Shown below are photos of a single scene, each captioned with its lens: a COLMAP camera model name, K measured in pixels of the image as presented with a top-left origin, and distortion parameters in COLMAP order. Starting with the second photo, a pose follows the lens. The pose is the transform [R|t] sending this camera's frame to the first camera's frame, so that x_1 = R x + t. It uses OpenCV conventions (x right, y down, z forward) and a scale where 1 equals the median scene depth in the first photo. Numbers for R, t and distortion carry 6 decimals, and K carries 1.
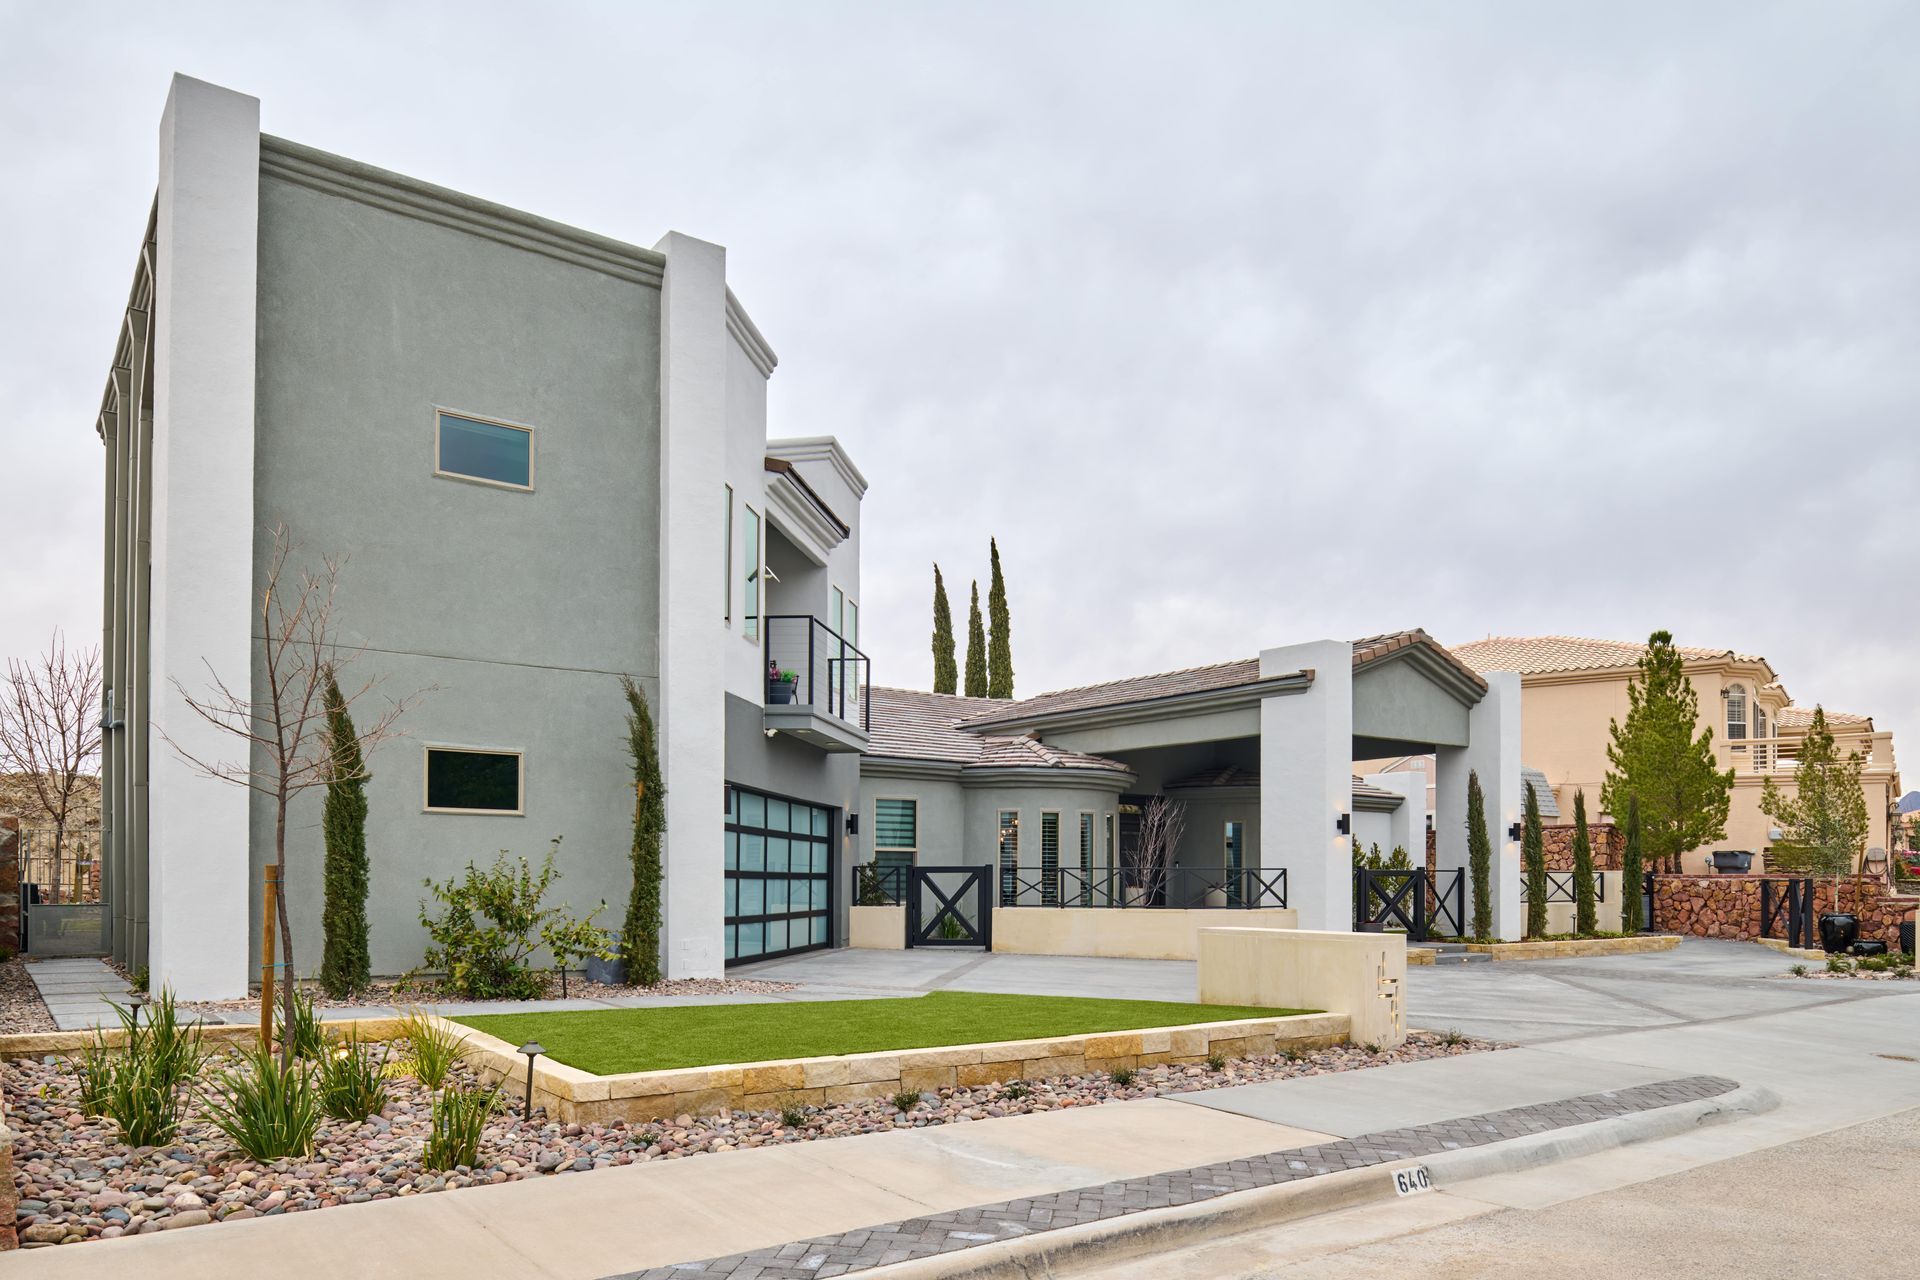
lens RADIAL K [[1314.6, 0, 968.3], [0, 1314.6, 877.3], [0, 0, 1]] dist [-0.004522, -0.015790]
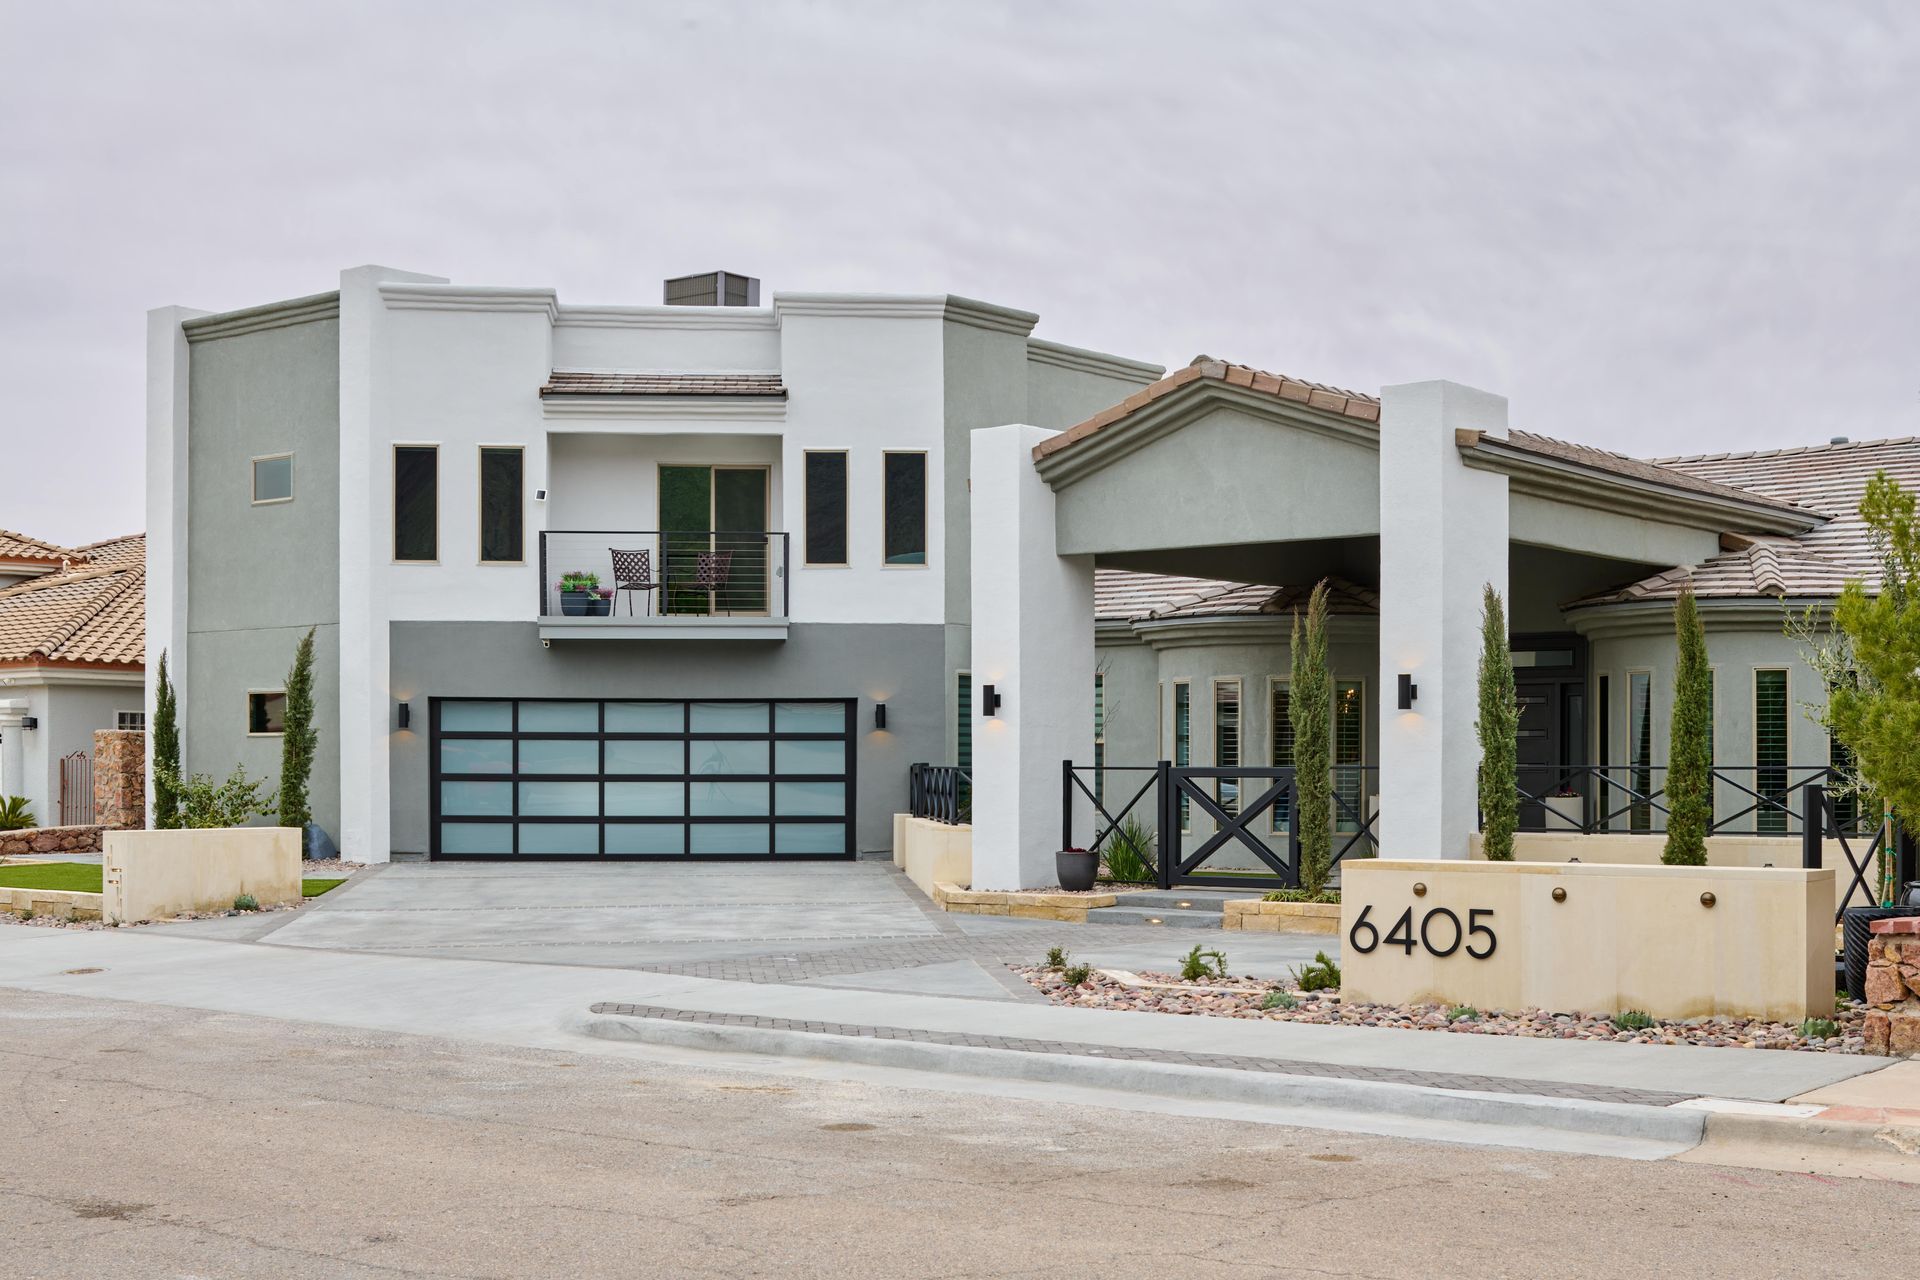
lens RADIAL K [[2474.9, 0, 979.5], [0, 2474.9, 785.6], [0, 0, 1]] dist [-0.064496, 0.000000]
pose [[0.245271, 0.003392, -0.969449, 1.504659], [0.002899, 0.999987, 0.004232, -0.002499], [0.969450, -0.003848, 0.245258, 0.684583]]
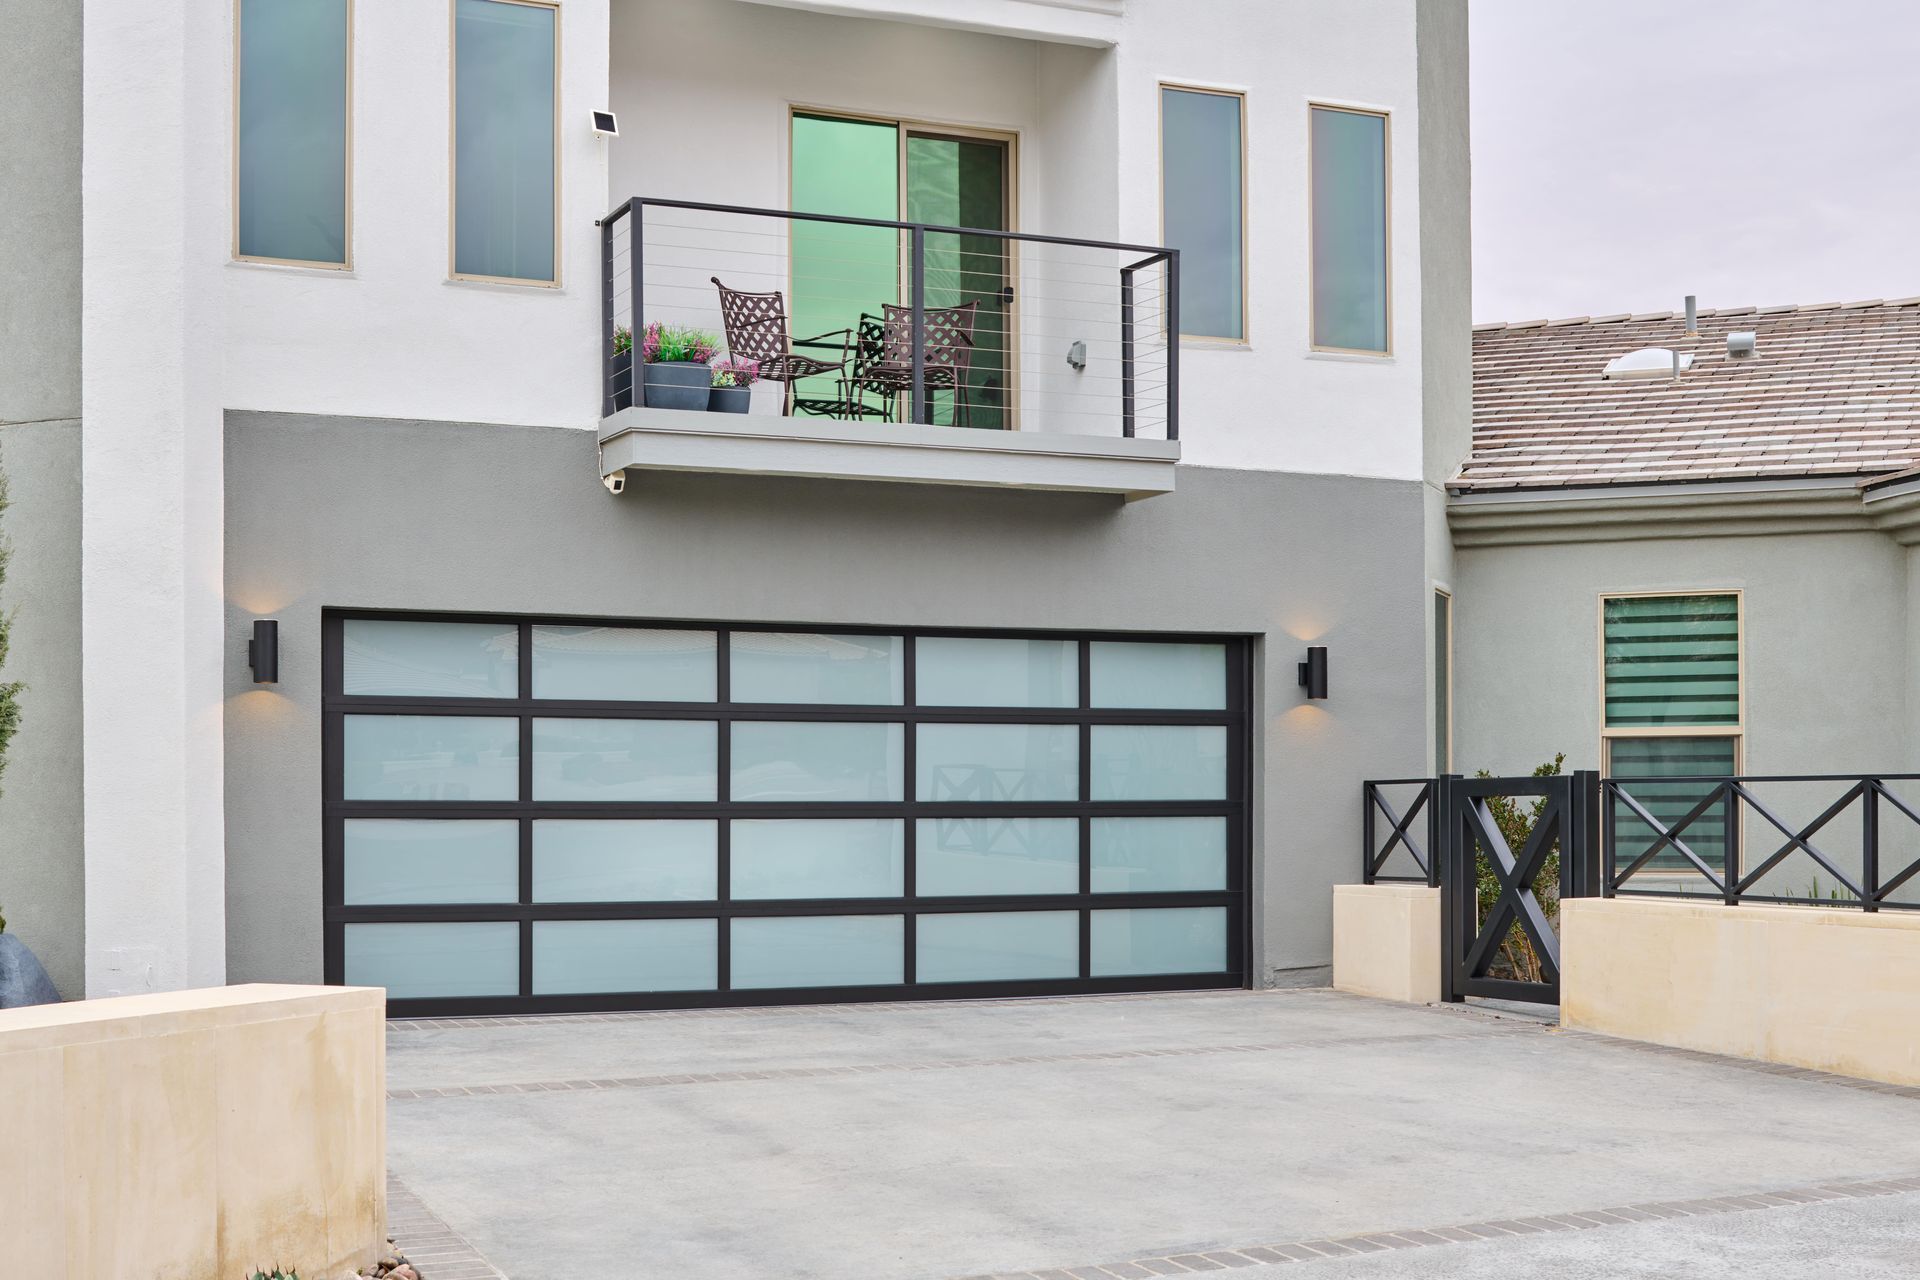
lens RADIAL K [[2474.9, 0, 981.7], [0, 2474.9, 798.3], [0, 0, 1]] dist [-0.064496, 0.000000]
pose [[0.535005, -0.008167, -0.844809, 0.487782], [0.007580, 0.999959, -0.004867, -0.000686], [0.844815, -0.003799, 0.535045, 0.535437]]
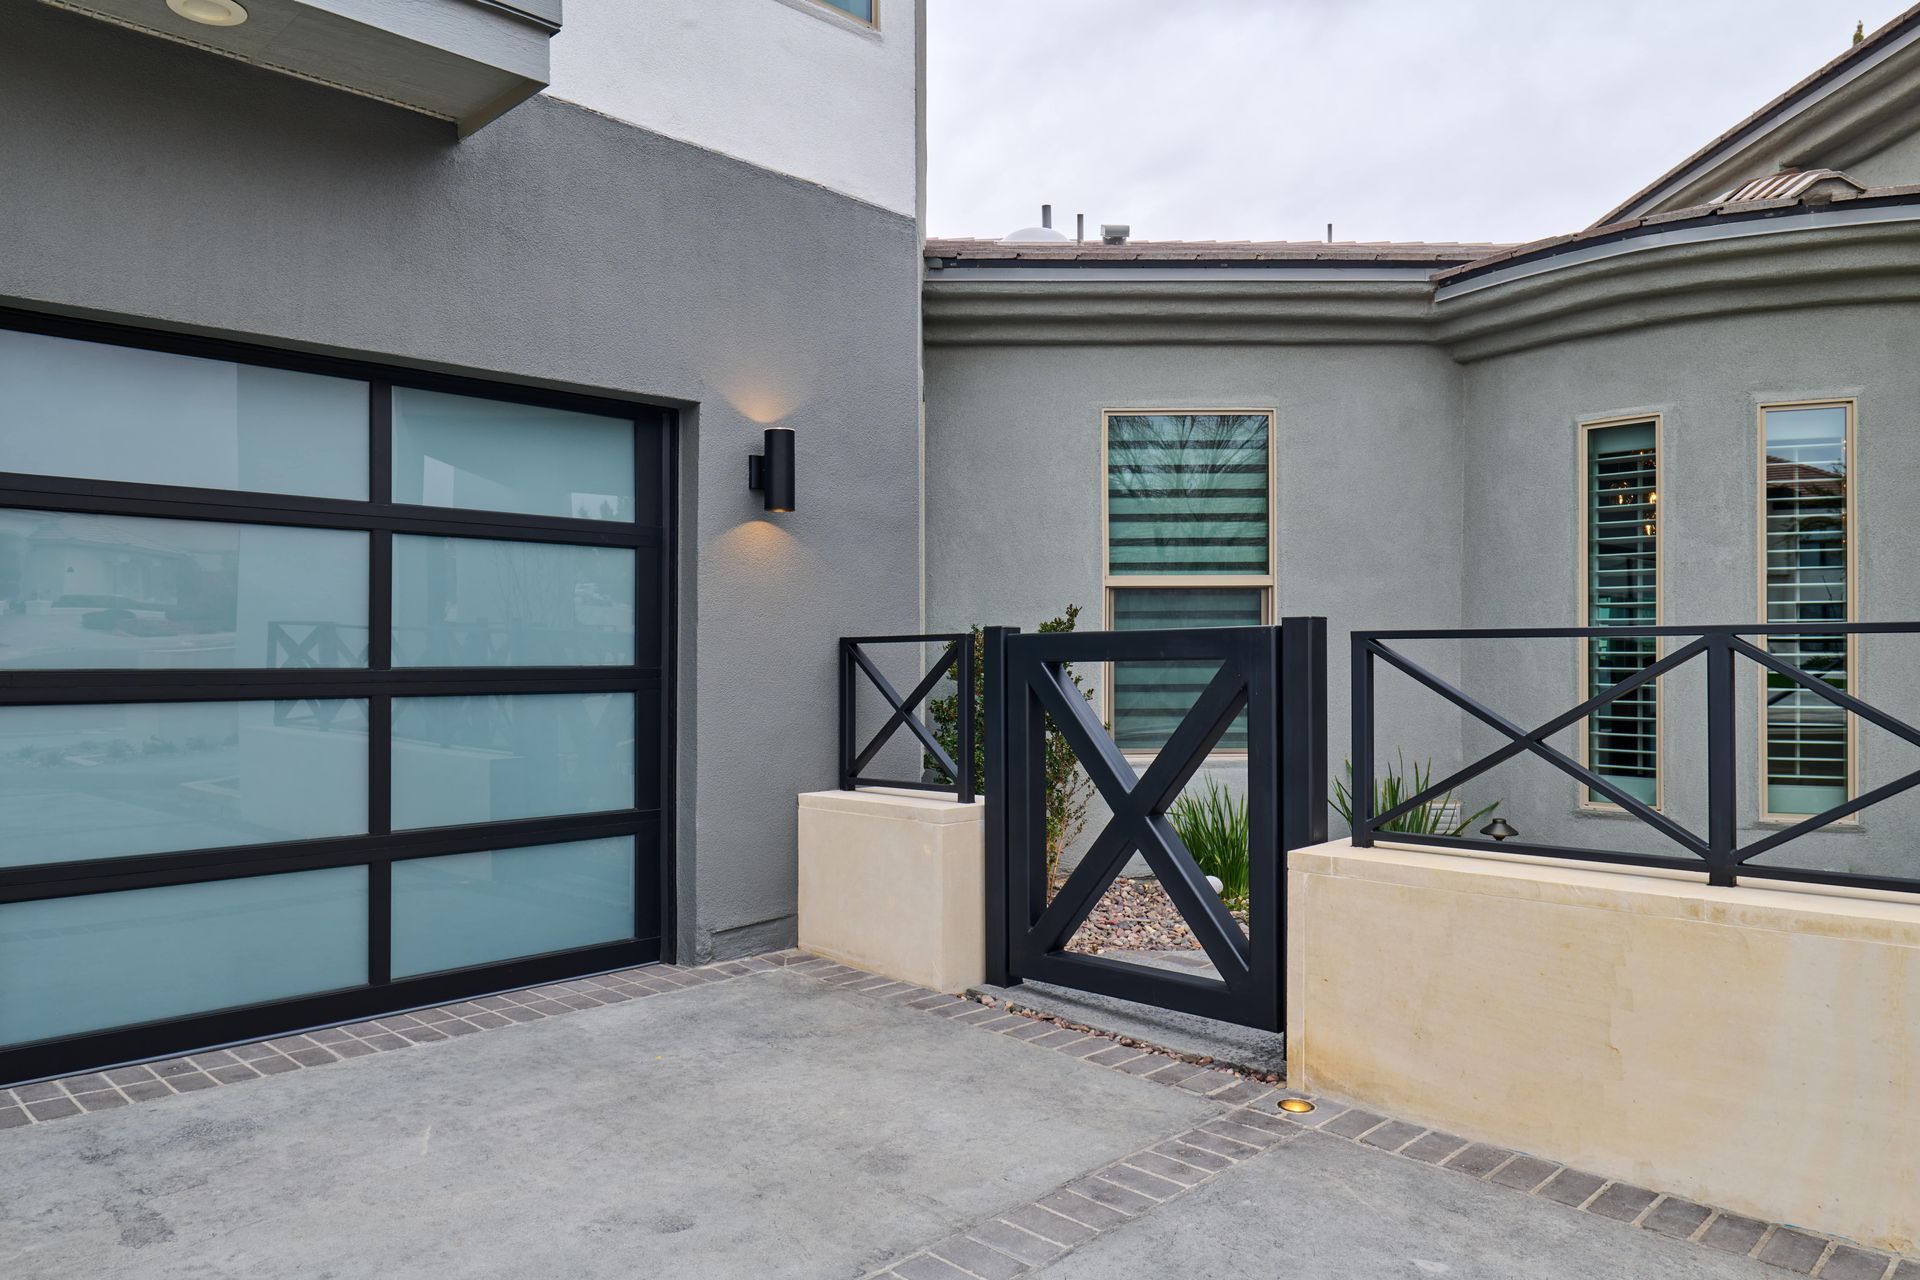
lens RADIAL K [[1314.6, 0, 970.0], [0, 1314.6, 656.9], [0, 0, 1]] dist [-0.004522, -0.015790]
pose [[0.810757, -0.008202, -0.585326, 0.092218], [0.007289, 0.999966, -0.003916, -0.003625], [0.585338, -0.001091, 0.810789, 0.833732]]
